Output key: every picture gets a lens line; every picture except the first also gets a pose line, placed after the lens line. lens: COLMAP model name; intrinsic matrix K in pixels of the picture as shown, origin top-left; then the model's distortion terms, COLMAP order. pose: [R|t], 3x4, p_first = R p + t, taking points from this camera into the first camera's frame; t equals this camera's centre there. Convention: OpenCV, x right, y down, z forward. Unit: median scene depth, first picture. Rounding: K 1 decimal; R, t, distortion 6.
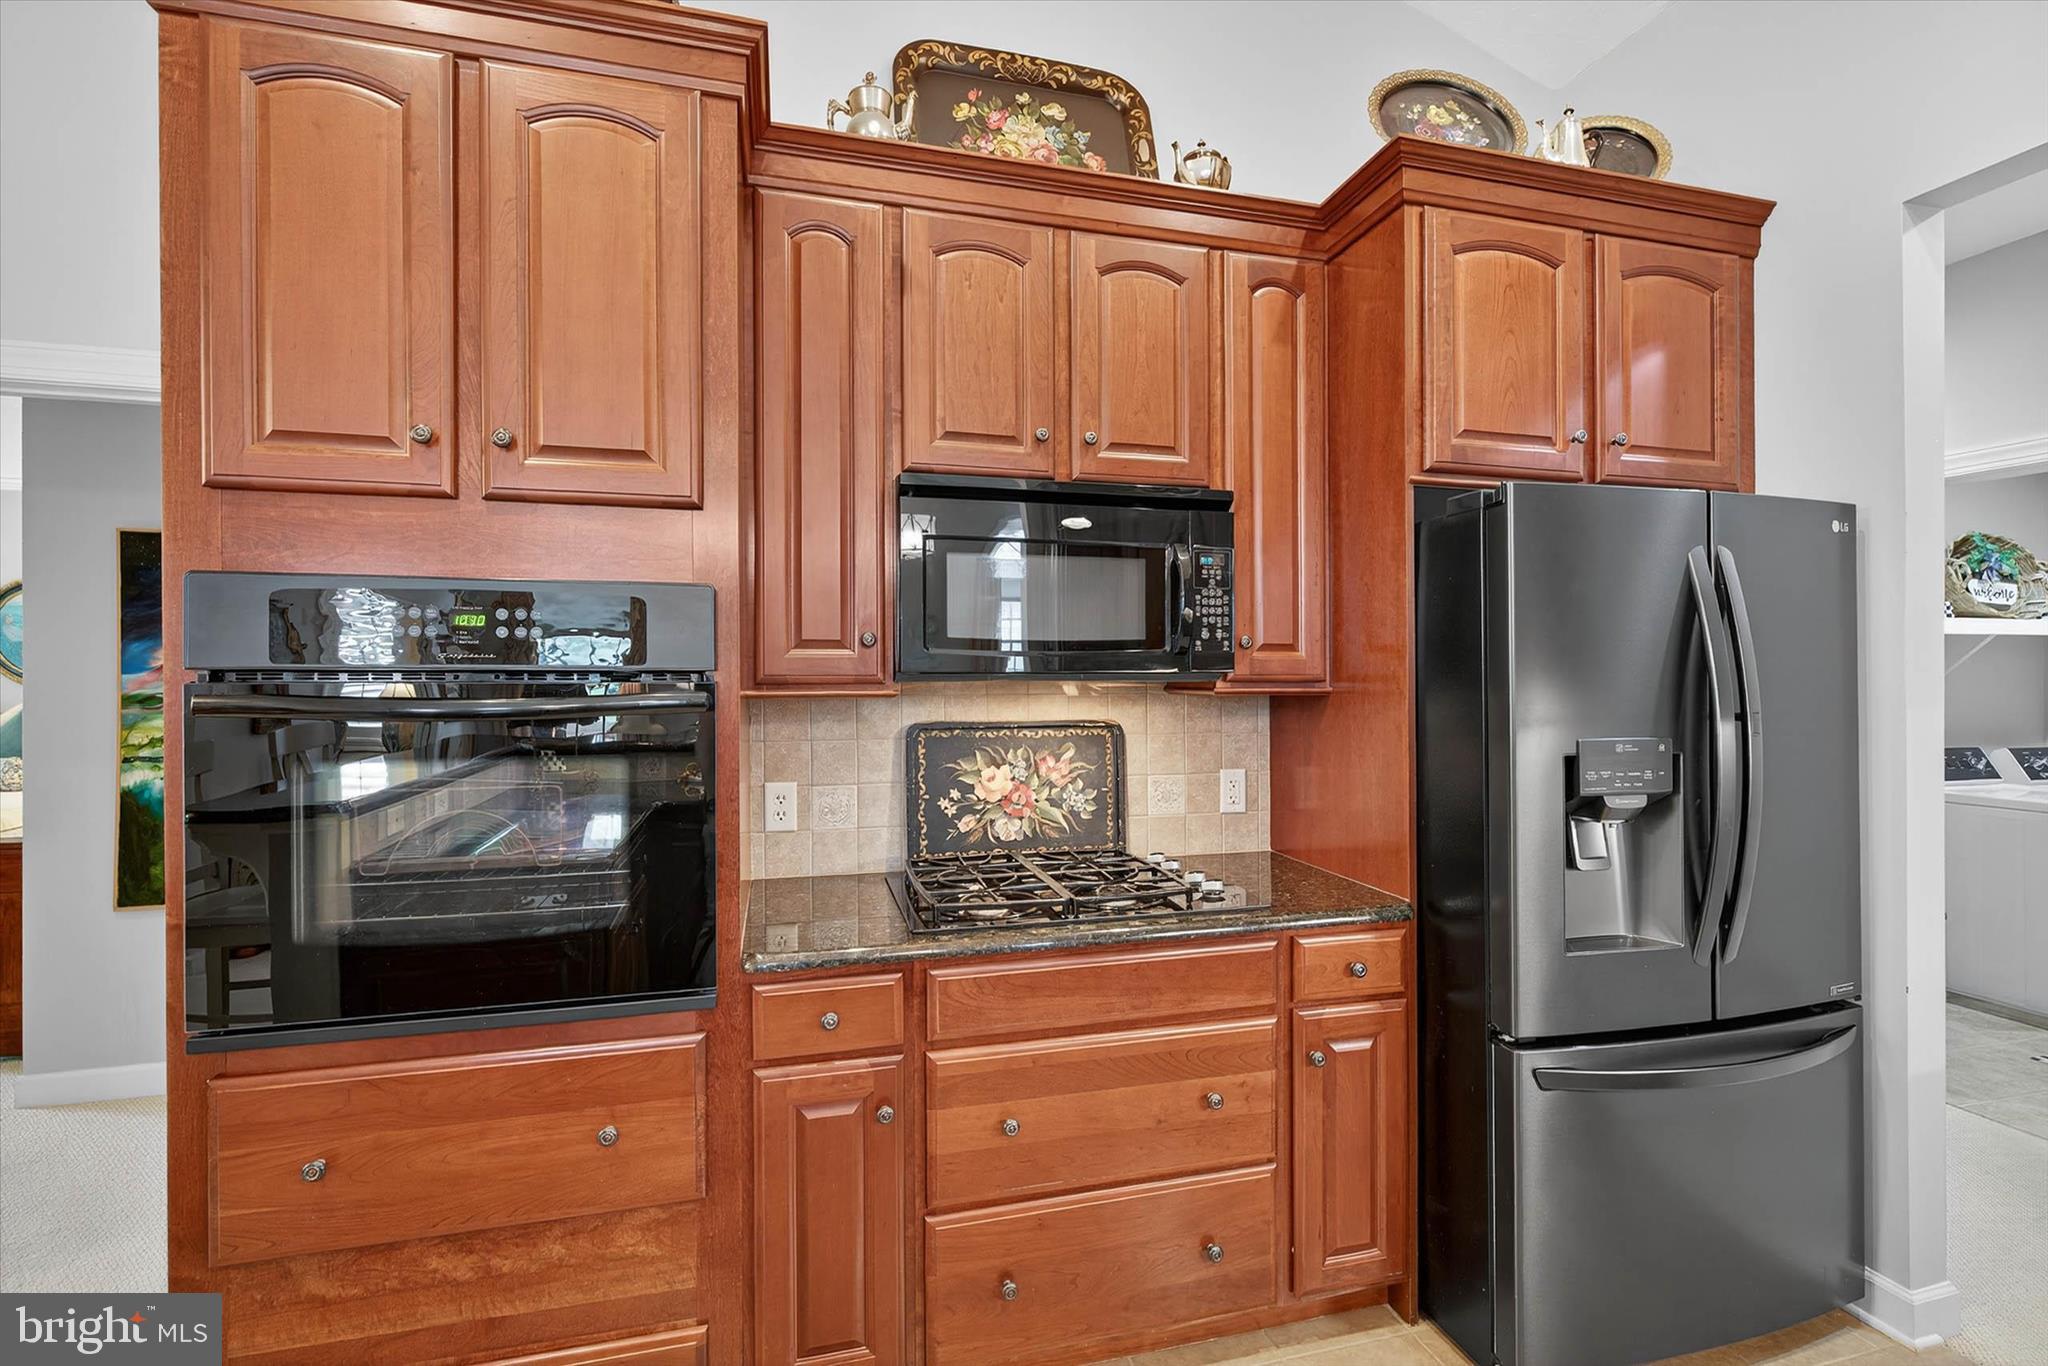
lens RADIAL K [[925.7, 0, 1026.4], [0, 925.7, 679.1], [0, 0, 1]] dist [0.000150, 0.000631]
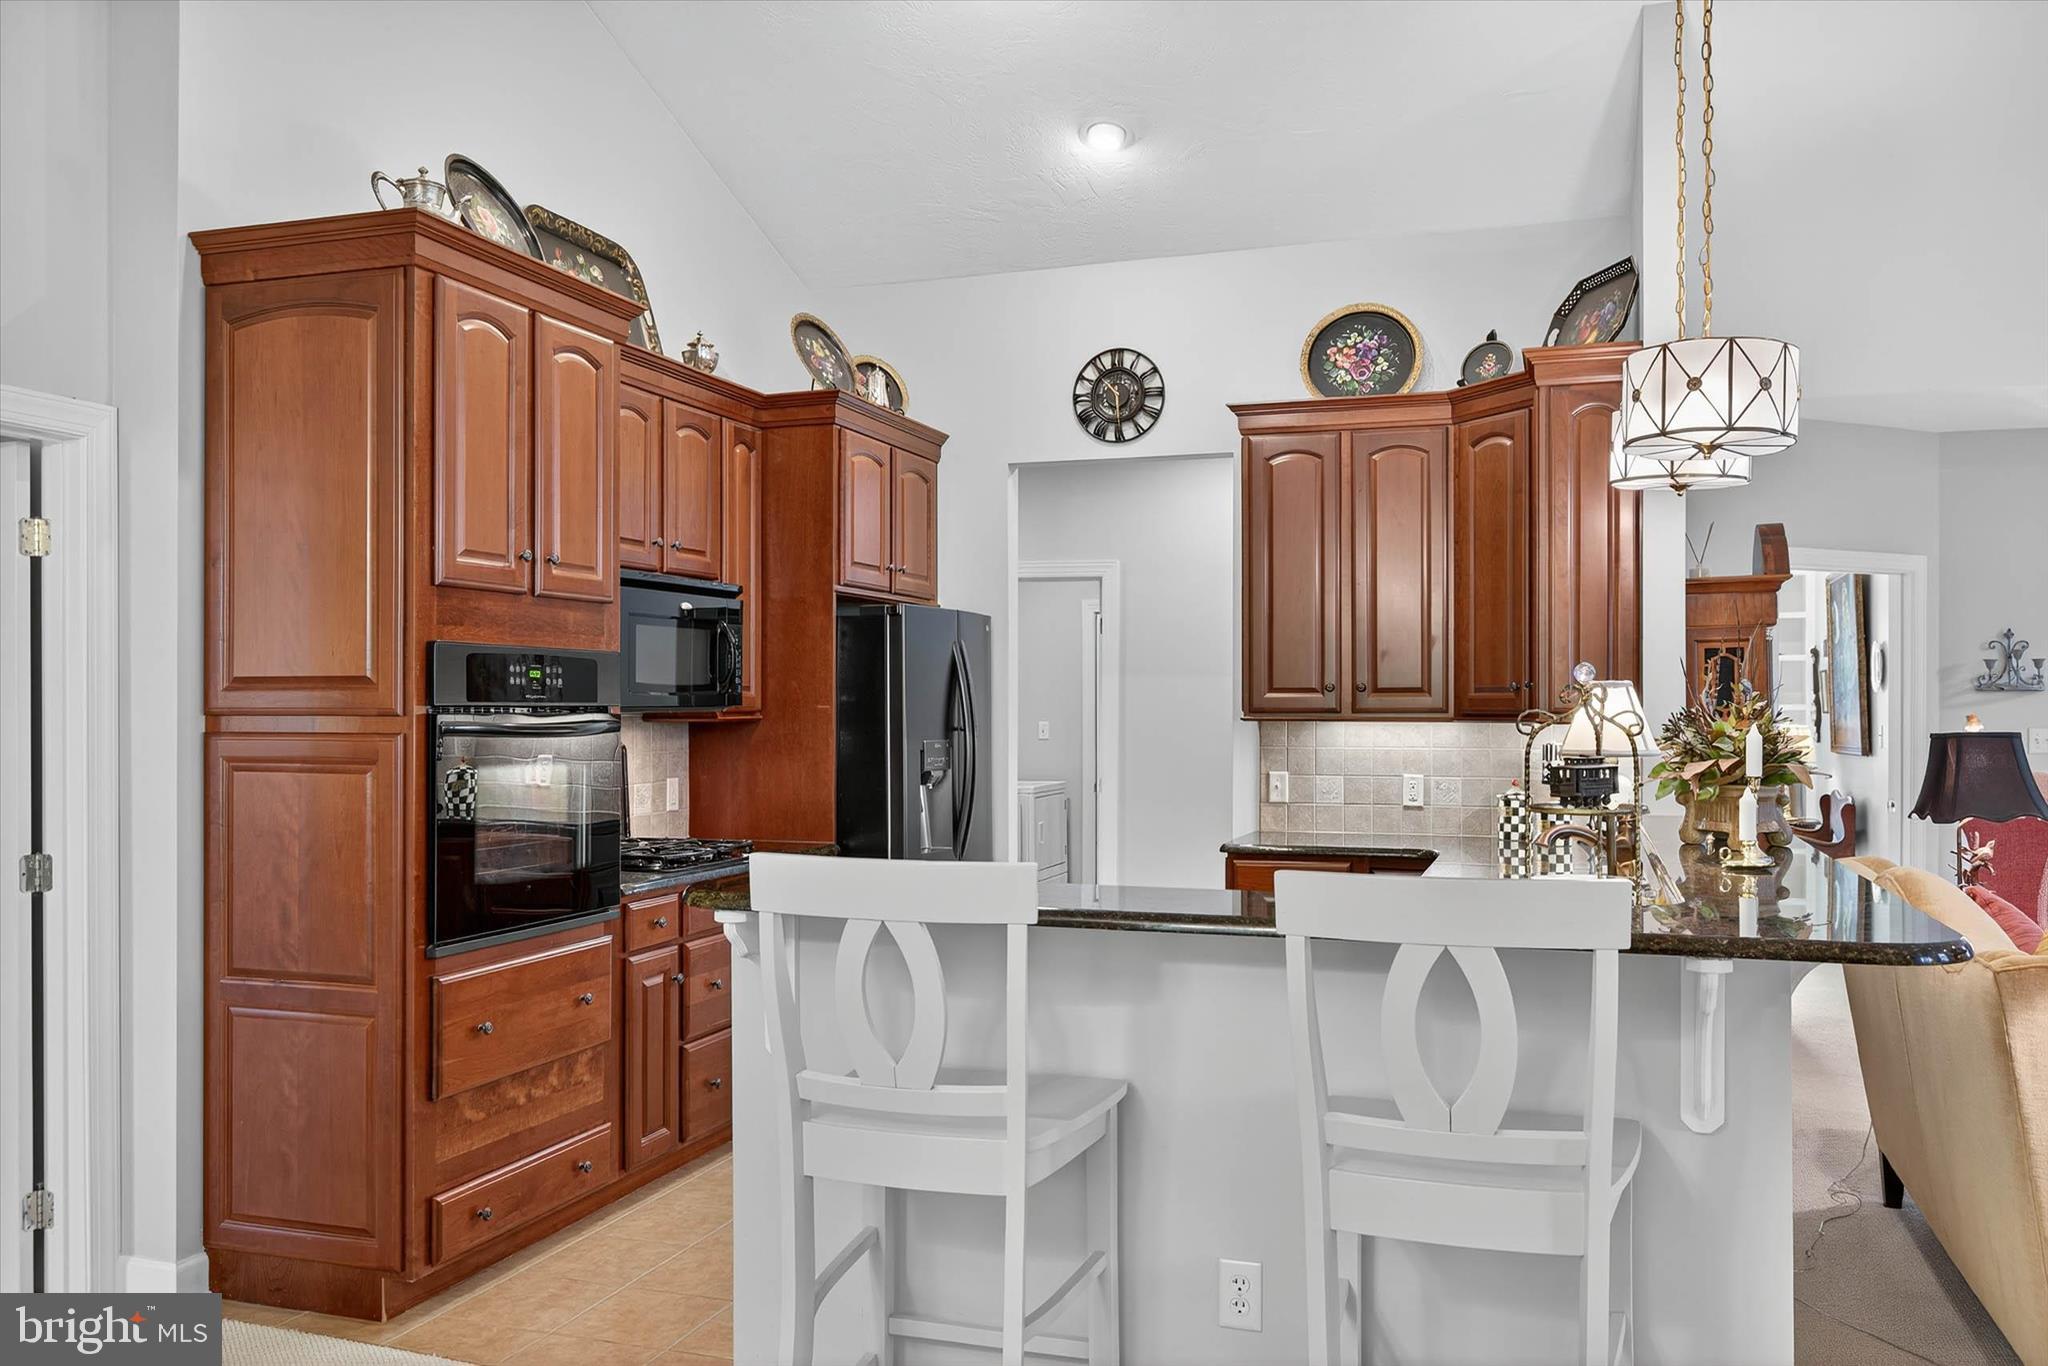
lens RADIAL K [[1613.0, 0, 1026.1], [0, 1613.0, 699.2], [0, 0, 1]] dist [-0.008077, 0.000060]
pose [[0.562336, 0.002106, 0.826906, -1.781284], [0.002715, 0.999987, -0.004393, -0.004928], [-0.826904, 0.004716, 0.562323, -0.908884]]
